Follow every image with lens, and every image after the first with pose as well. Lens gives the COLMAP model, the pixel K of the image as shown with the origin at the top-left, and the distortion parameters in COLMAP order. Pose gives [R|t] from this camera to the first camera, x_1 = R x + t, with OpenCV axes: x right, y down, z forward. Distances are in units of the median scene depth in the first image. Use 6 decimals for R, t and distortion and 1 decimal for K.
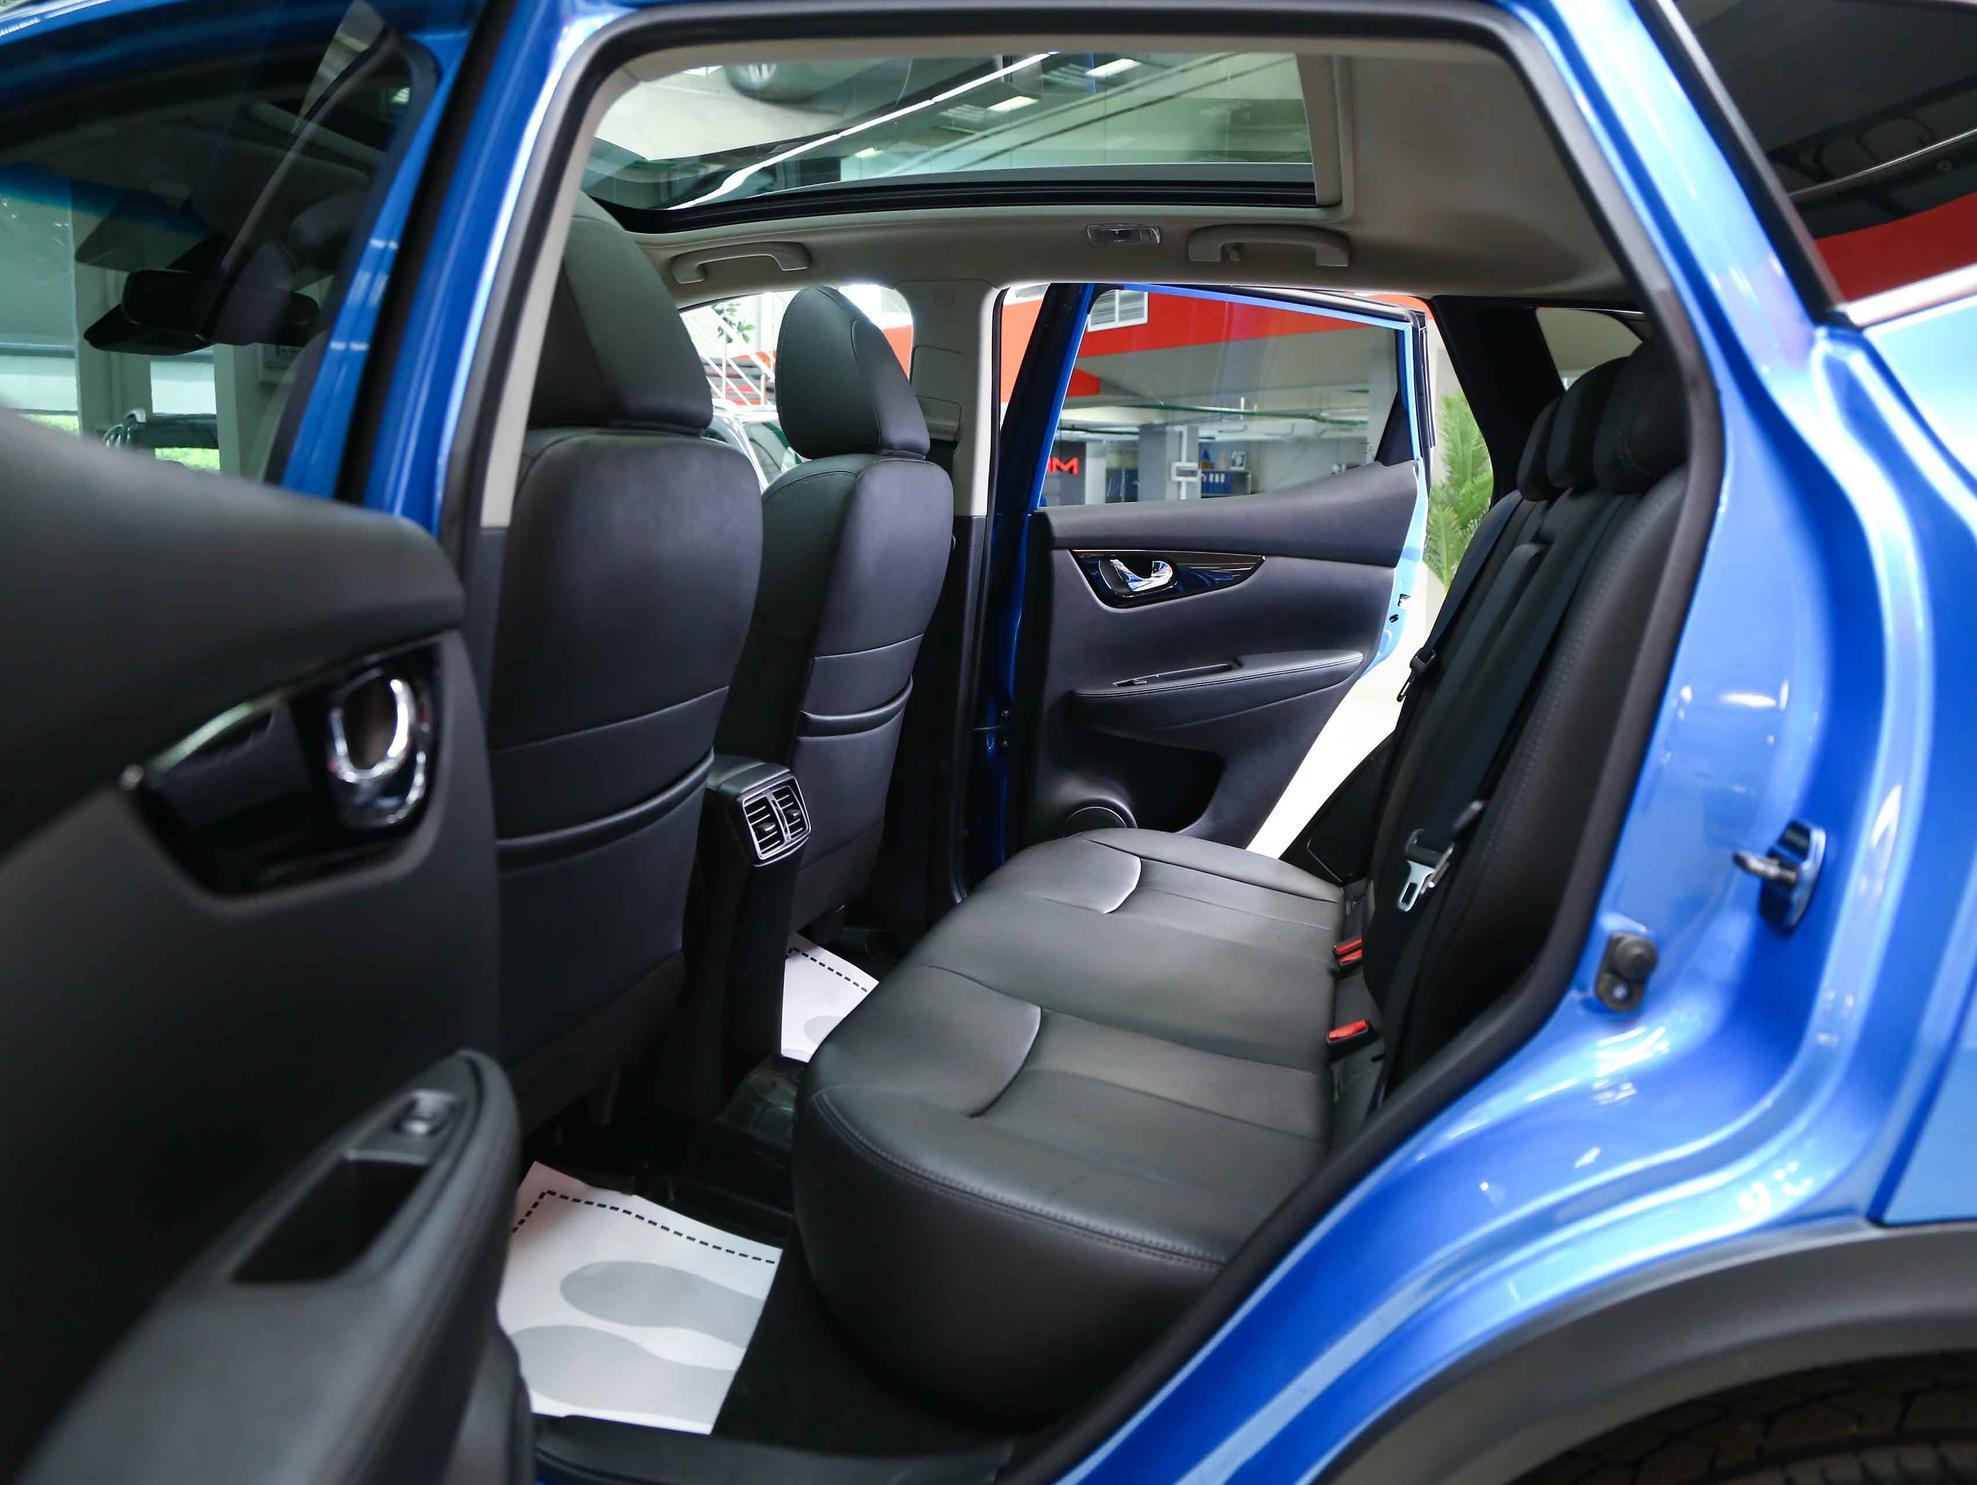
lens RADIAL K [[1552.7, 0, 985.0], [0, 1552.7, 742.9], [0, 0, 1]] dist [-0.111851, 0.055981]
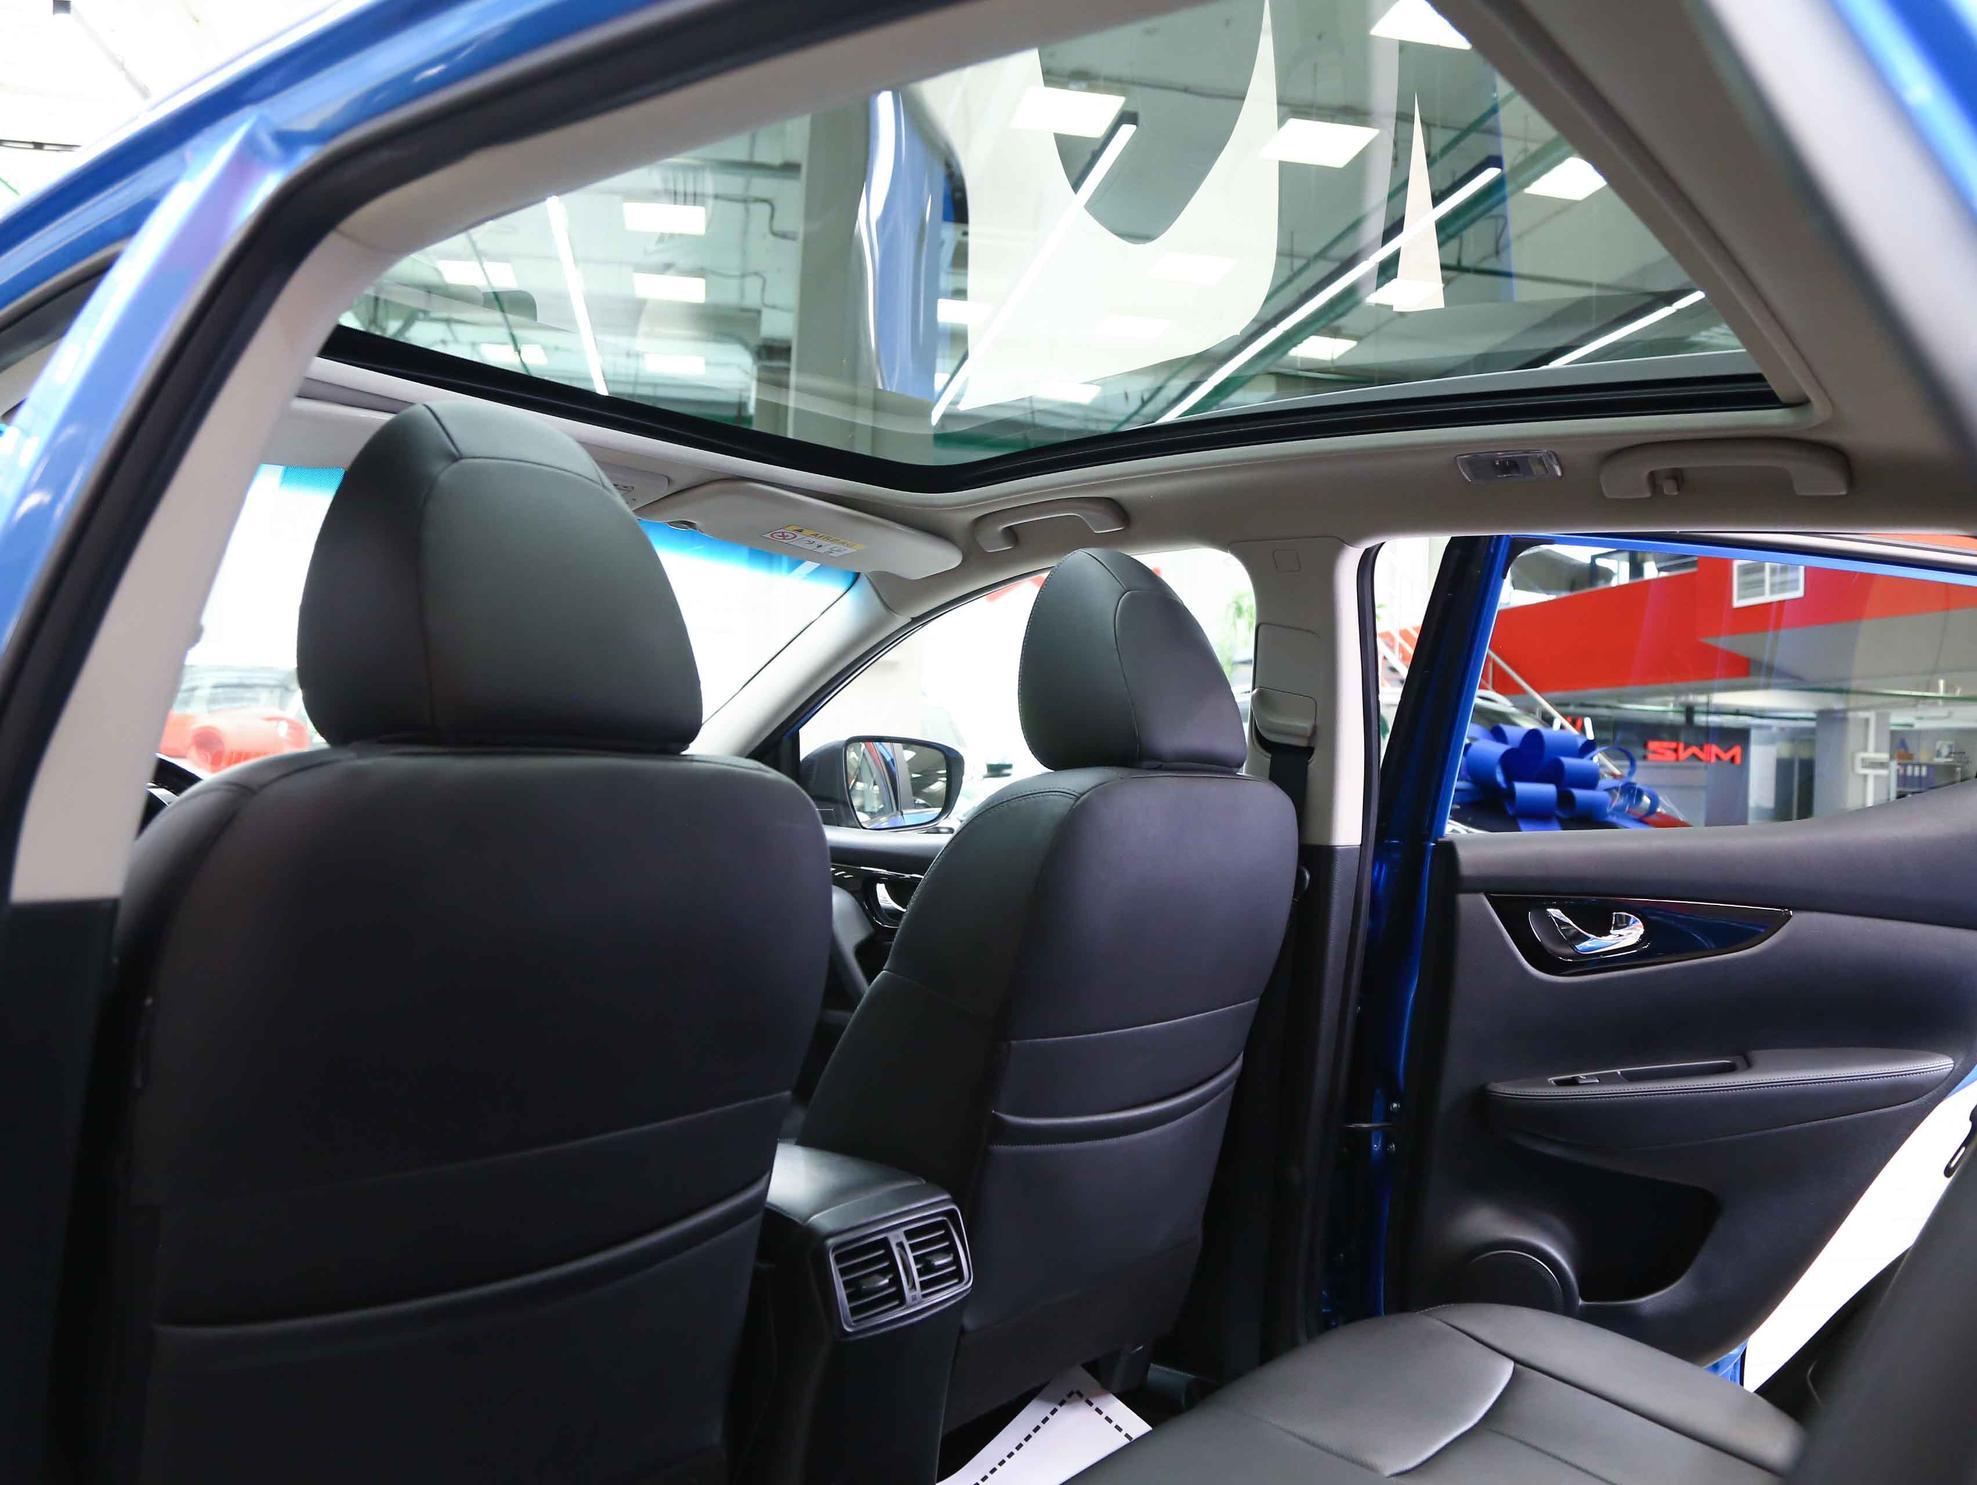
lens RADIAL K [[1552.7, 0, 986.1], [0, 1552.7, 746.1], [0, 0, 1]] dist [-0.111851, 0.055981]
pose [[0.912333, 0.018006, -0.409052, 0.130632], [-0.089076, 0.983833, -0.155365, -0.057233], [0.399642, 0.178181, 0.899187, 0.230275]]
